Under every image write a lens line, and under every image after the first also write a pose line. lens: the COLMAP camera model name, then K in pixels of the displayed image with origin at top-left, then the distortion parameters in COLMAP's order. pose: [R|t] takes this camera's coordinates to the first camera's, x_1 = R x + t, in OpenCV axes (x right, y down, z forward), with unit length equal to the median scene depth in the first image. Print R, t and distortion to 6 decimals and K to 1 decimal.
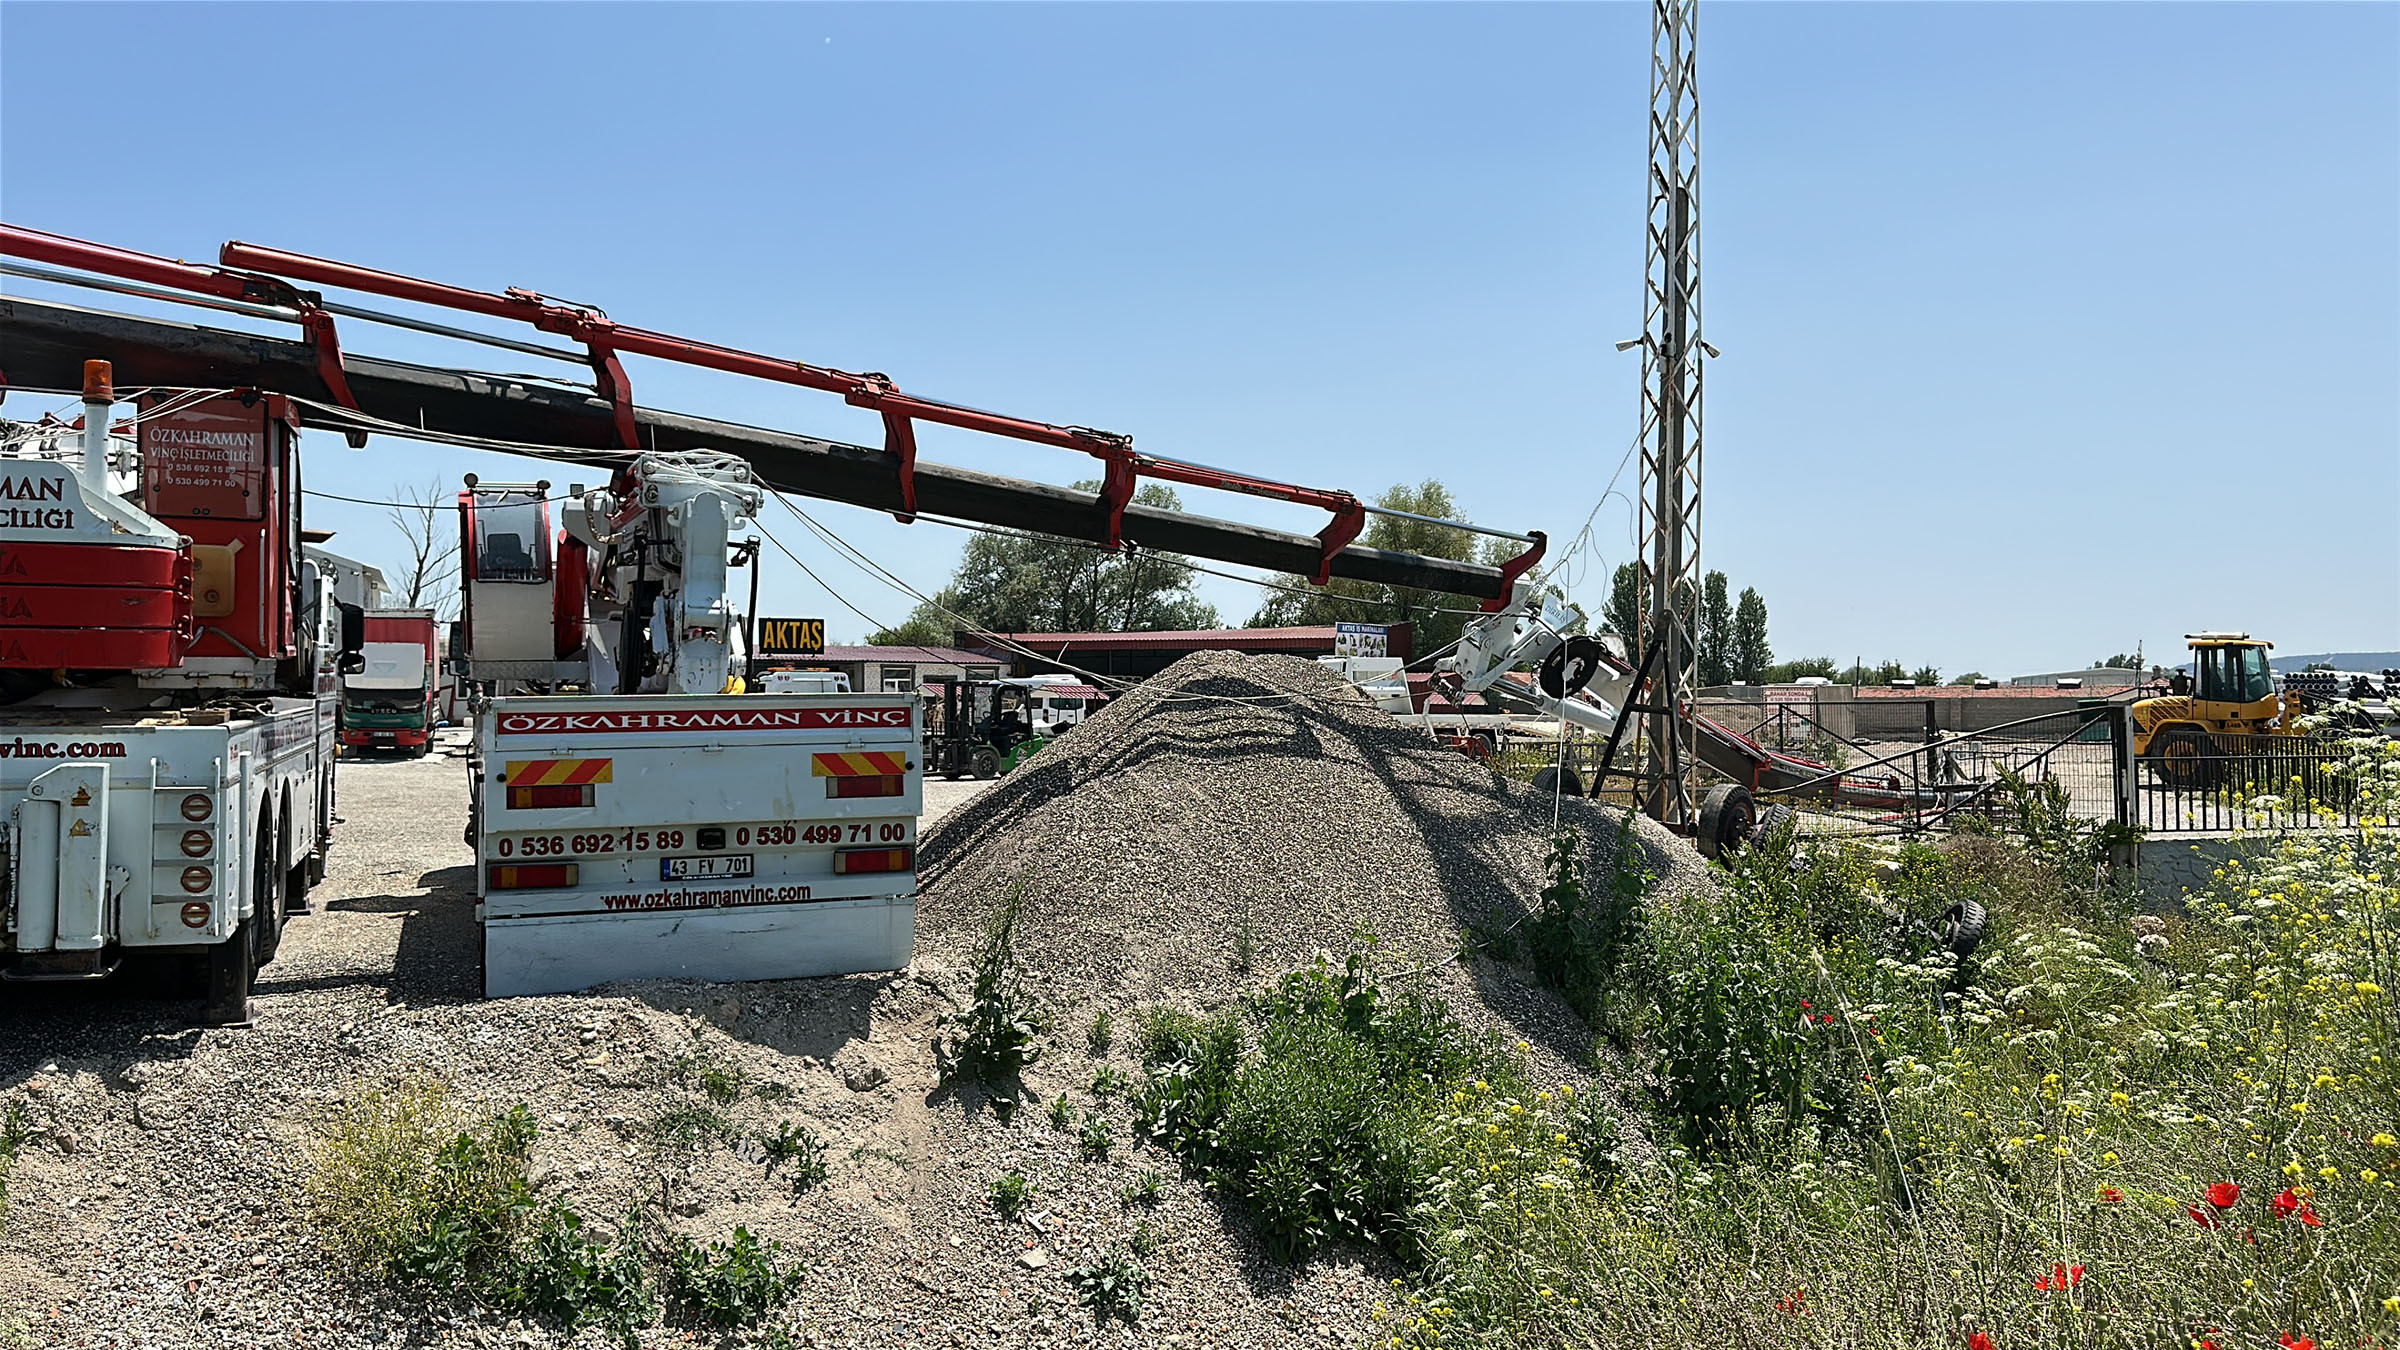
lens RADIAL K [[2020.0, 0, 1199.4], [0, 2020.0, 676.9], [0, 0, 1]] dist [0.000343, -0.000273]
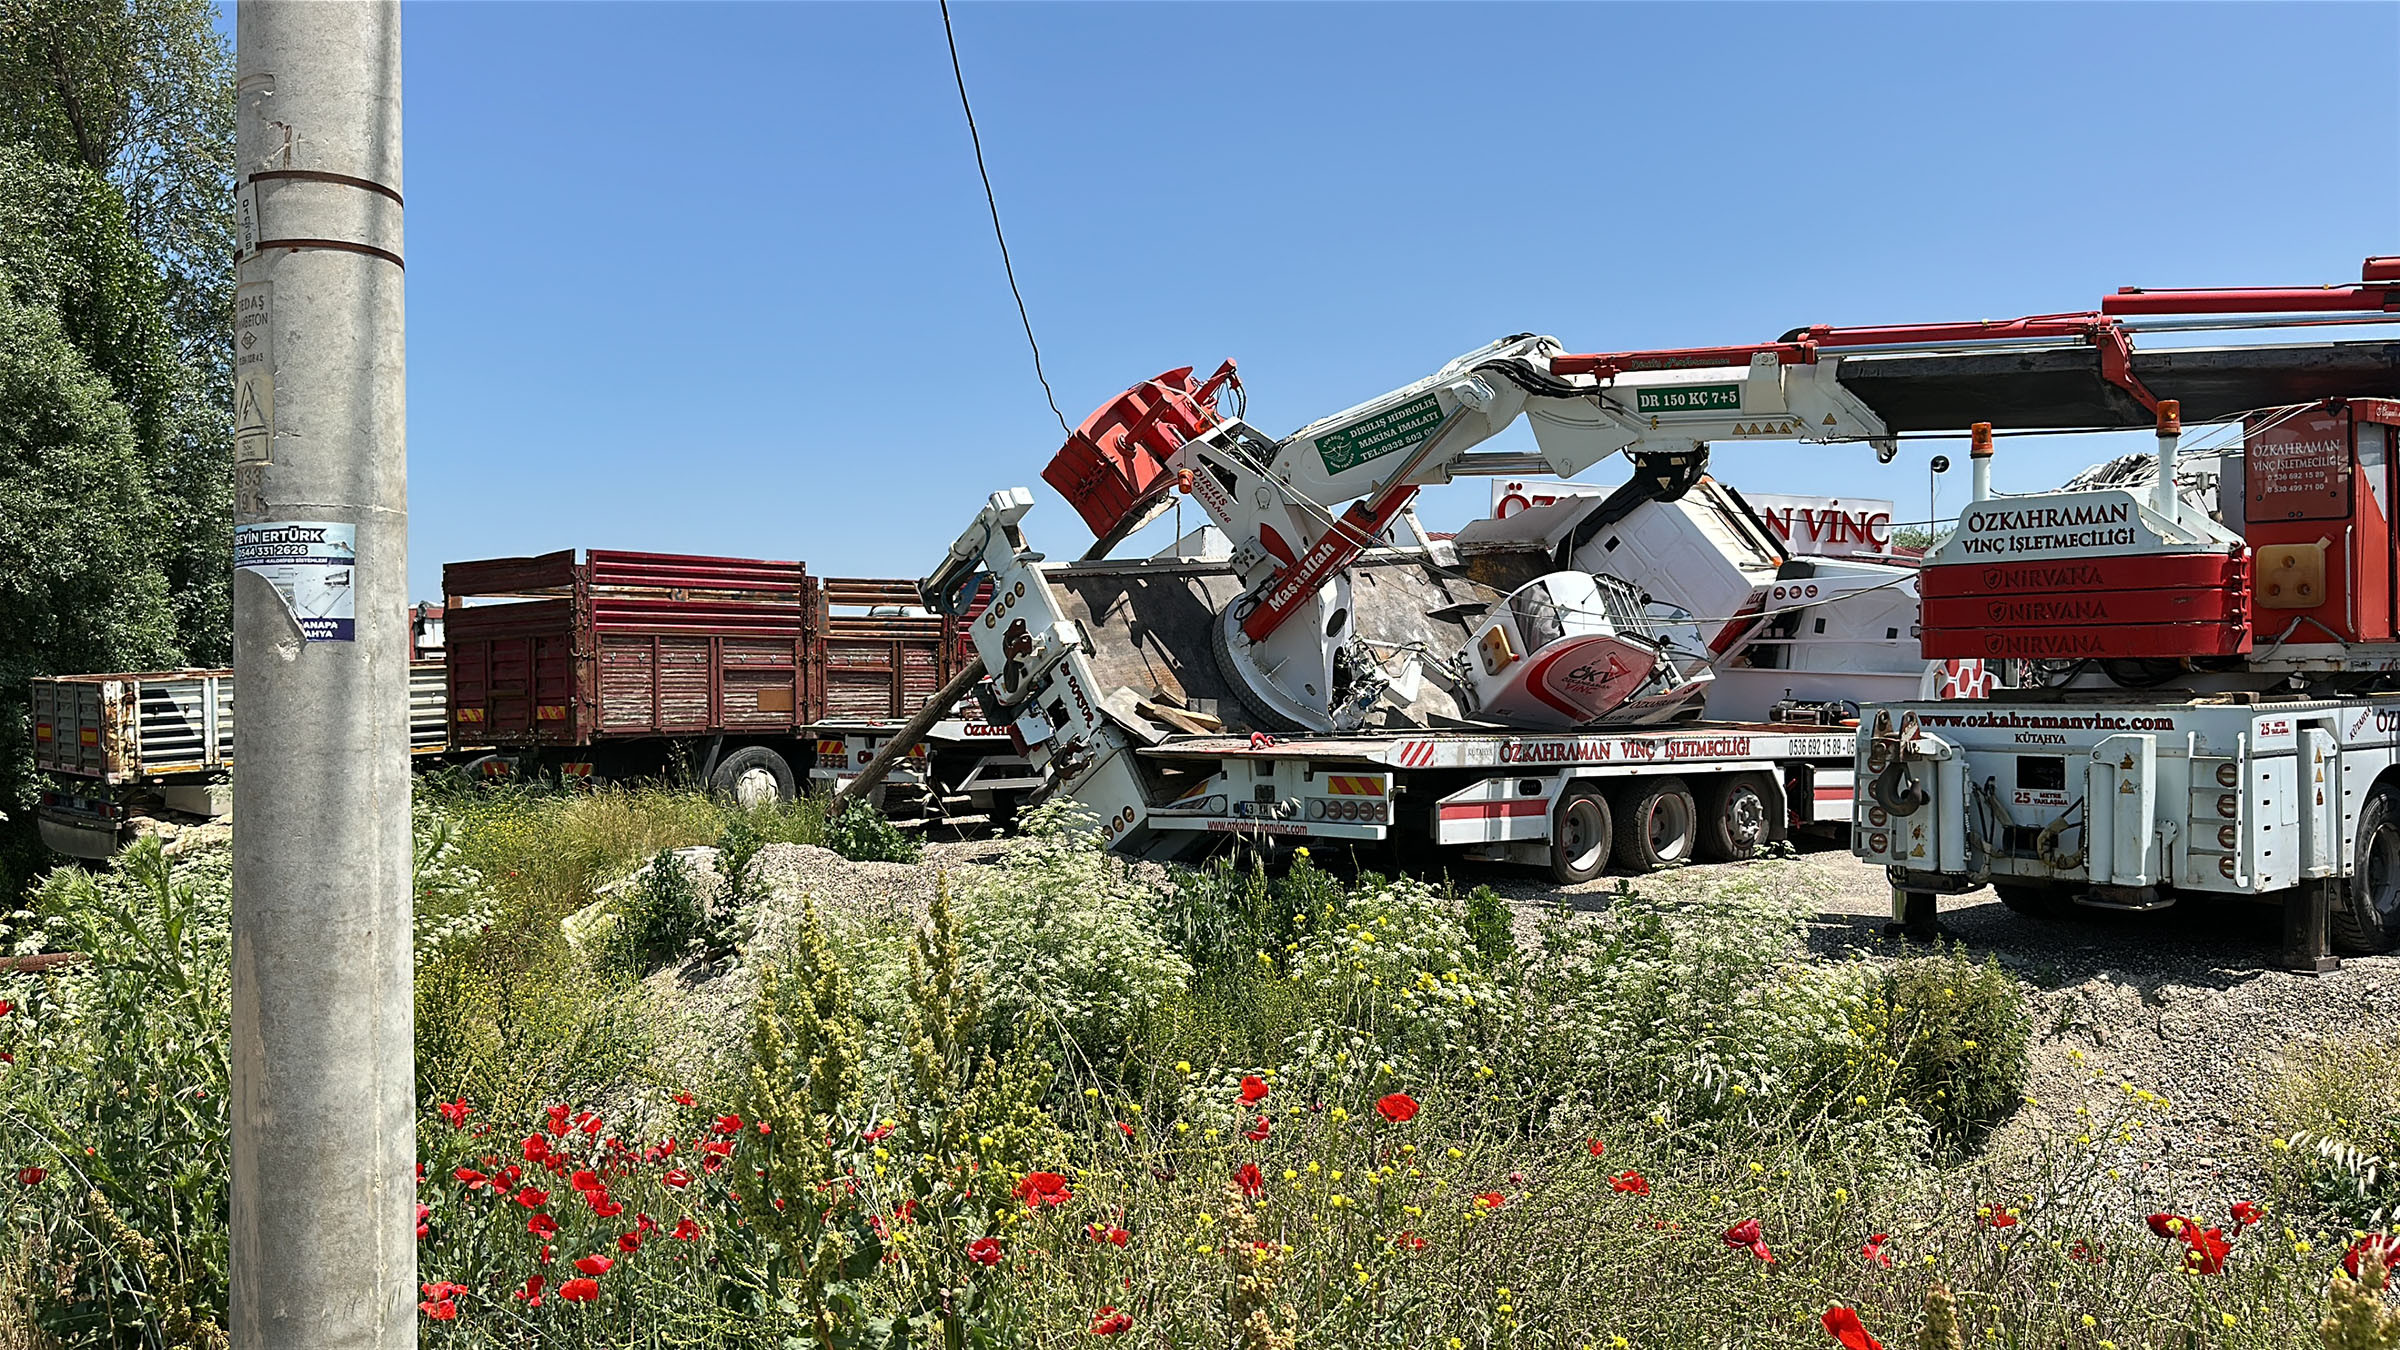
lens RADIAL K [[2020.0, 0, 1198.7], [0, 2020.0, 677.9], [0, 0, 1]] dist [0.000343, -0.000273]
pose [[0.291195, -0.007406, -0.956635, 0.453304], [0.017725, 0.999840, -0.002345, 0.001068], [0.956499, -0.016273, 0.291280, 0.099061]]
